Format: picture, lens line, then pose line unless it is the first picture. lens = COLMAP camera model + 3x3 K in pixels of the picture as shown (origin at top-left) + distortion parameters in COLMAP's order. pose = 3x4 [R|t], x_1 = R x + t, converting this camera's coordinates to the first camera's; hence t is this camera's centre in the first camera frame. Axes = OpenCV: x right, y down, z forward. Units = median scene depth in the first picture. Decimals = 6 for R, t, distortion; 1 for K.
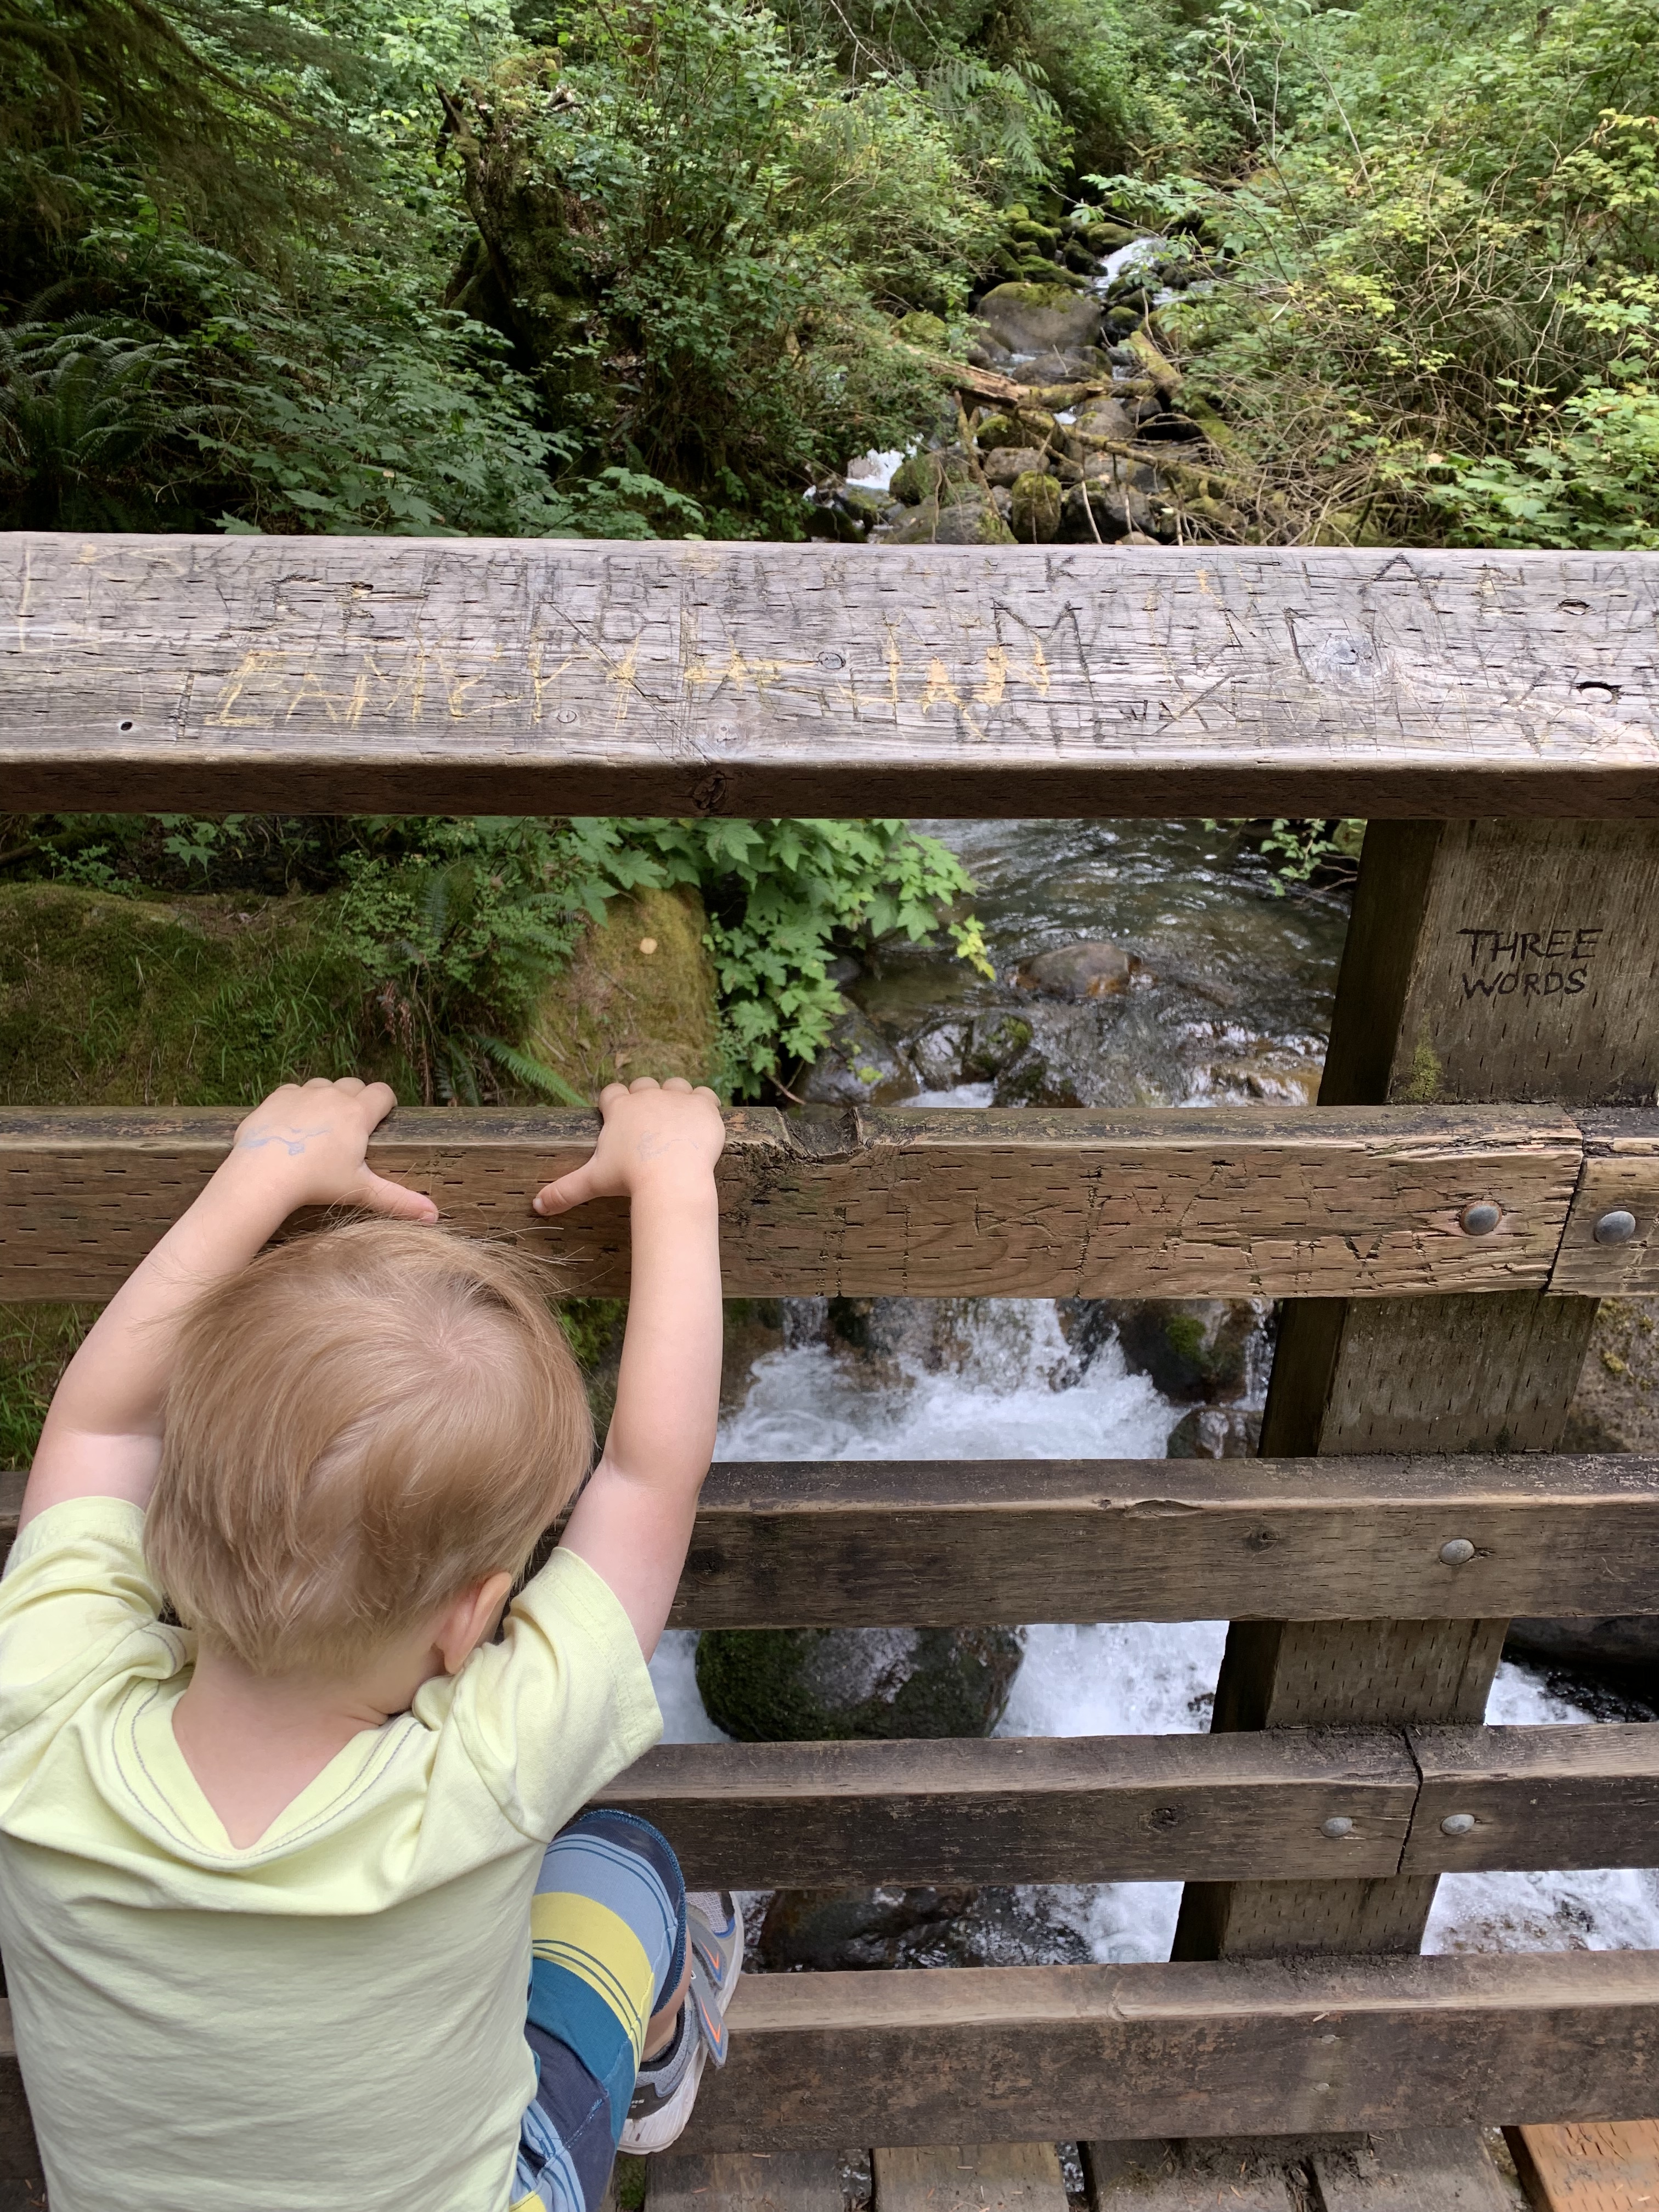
lens RADIAL K [[1684.8, 0, 829.9], [0, 1684.8, 1106.3], [0, 0, 1]] dist [-0.001361, -0.001284]
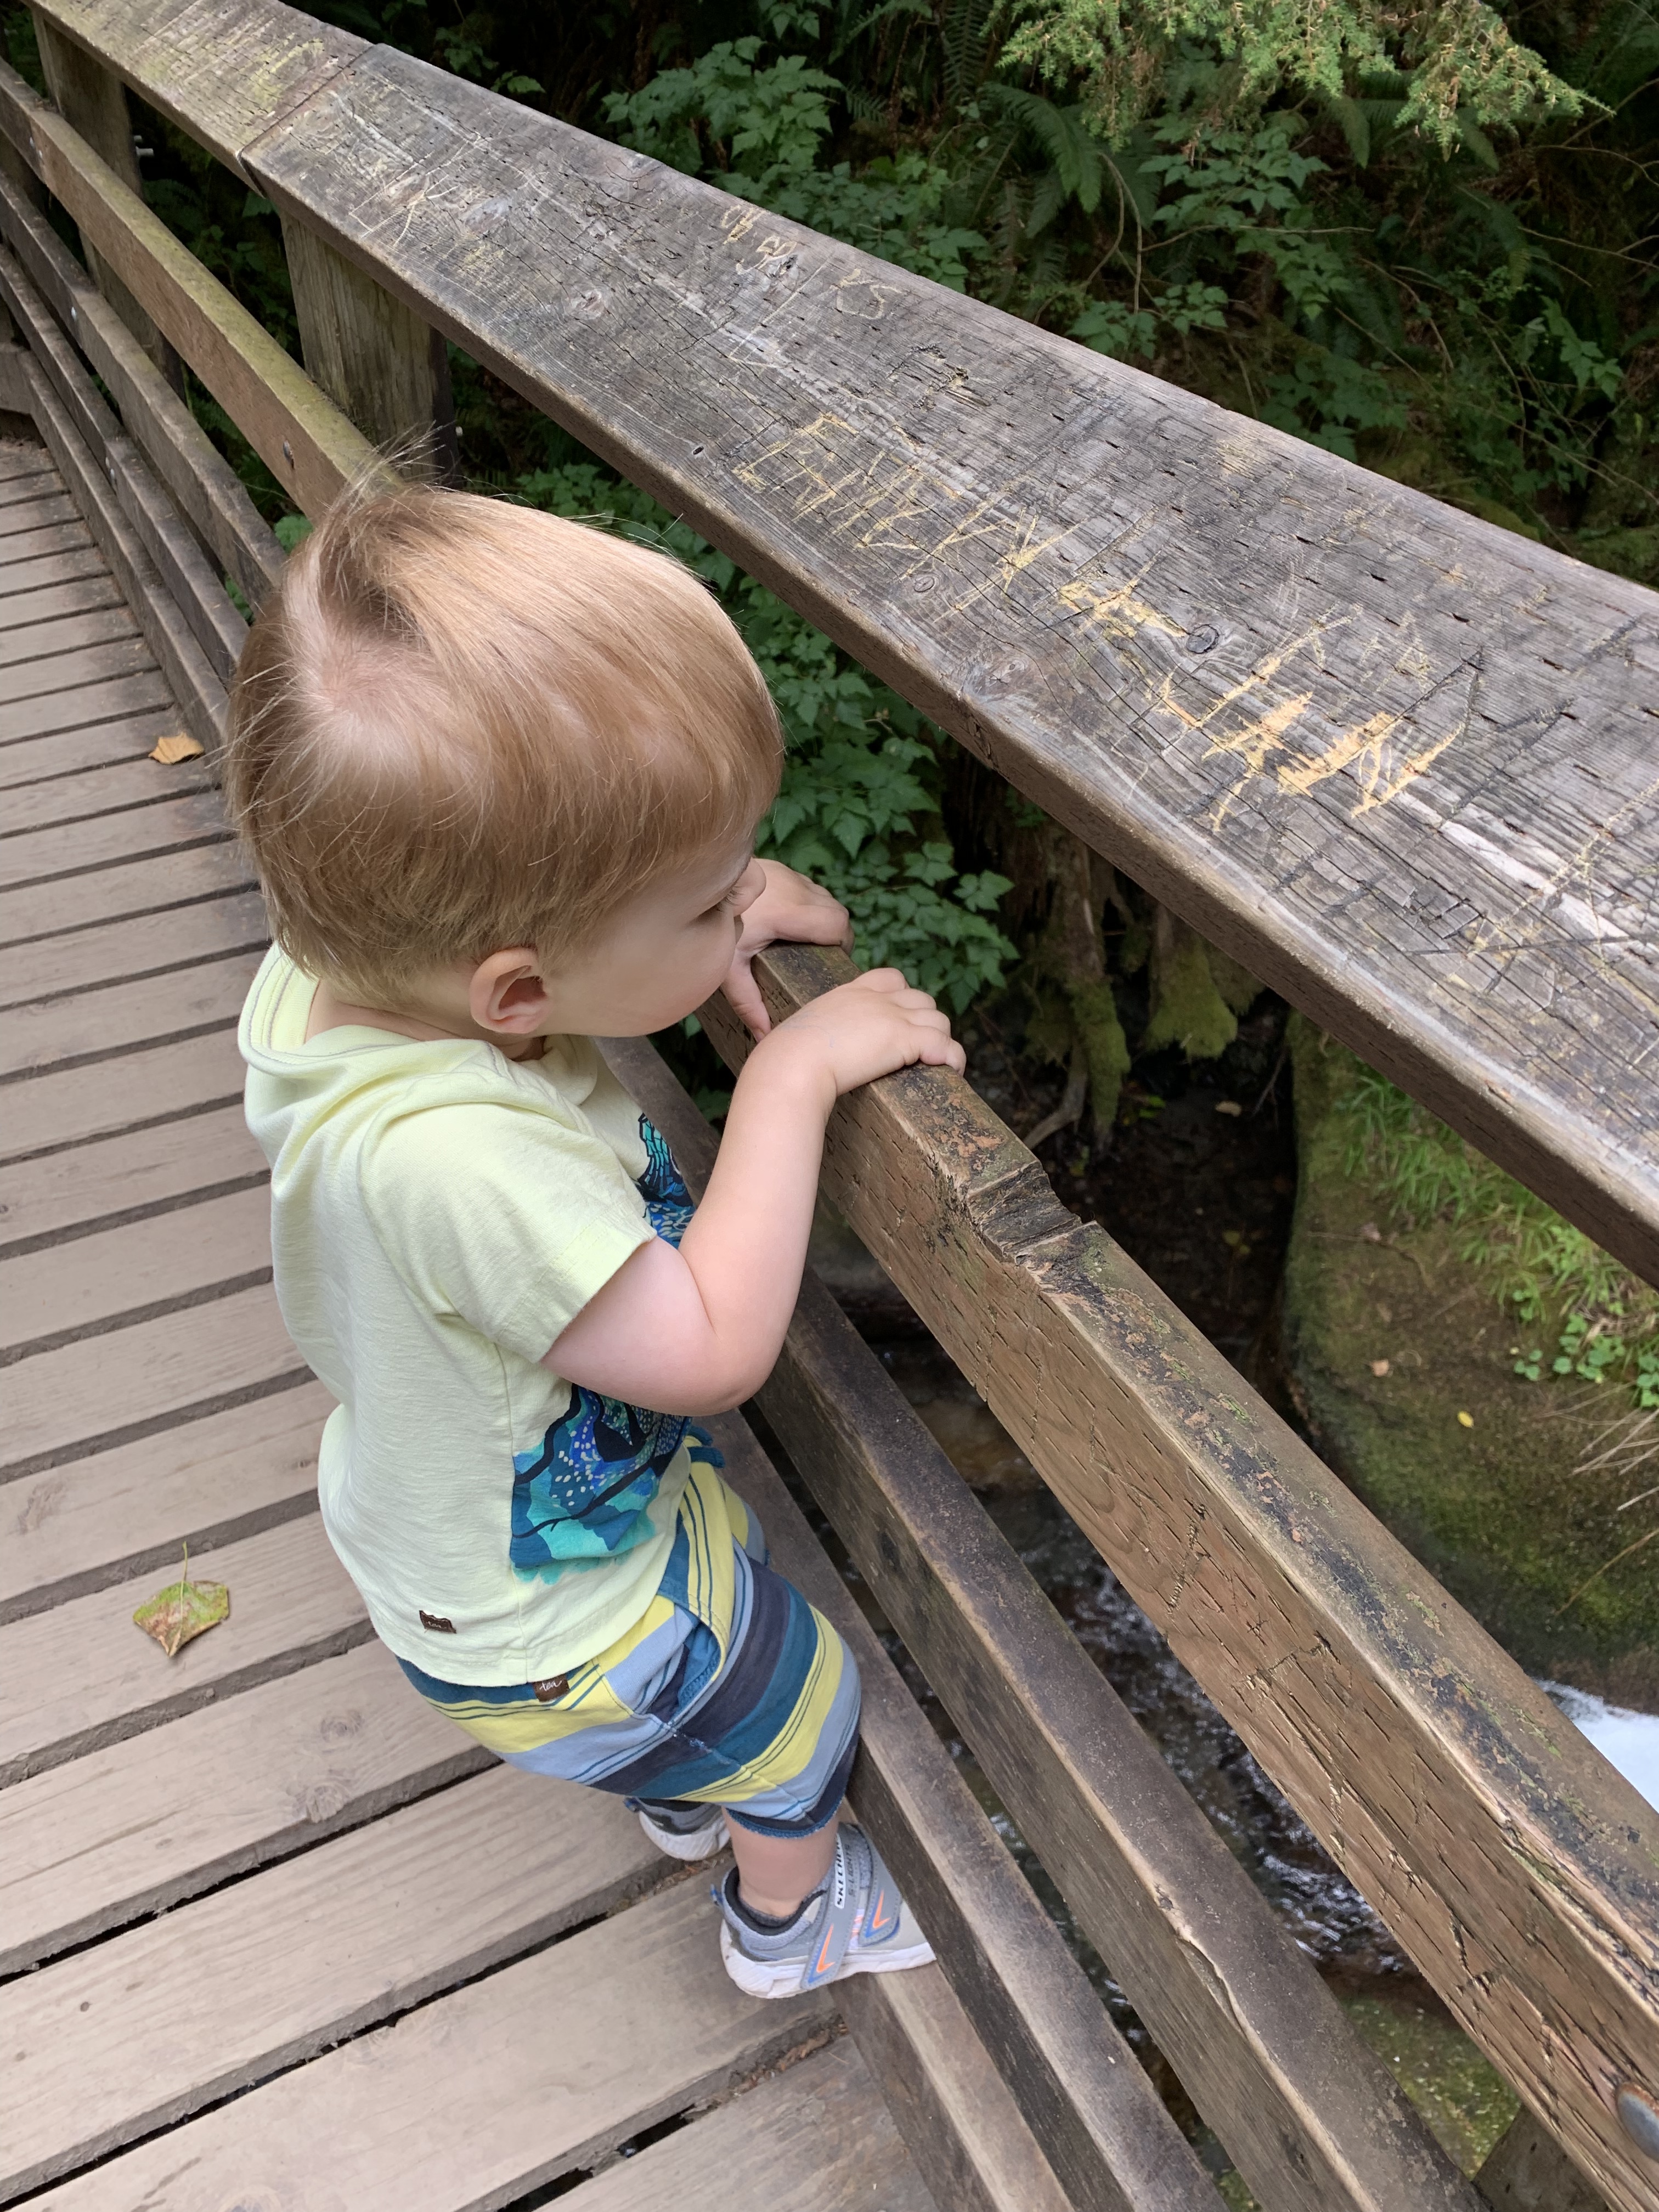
lens RADIAL K [[1684.8, 0, 828.8], [0, 1684.8, 1106.3], [0, 0, 1]] dist [-0.001361, -0.001284]
pose [[0.425298, 0.547378, -0.720763, 0.517593], [-0.445851, 0.819753, 0.359474, -0.278728], [0.787616, 0.168469, 0.592688, 0.490847]]
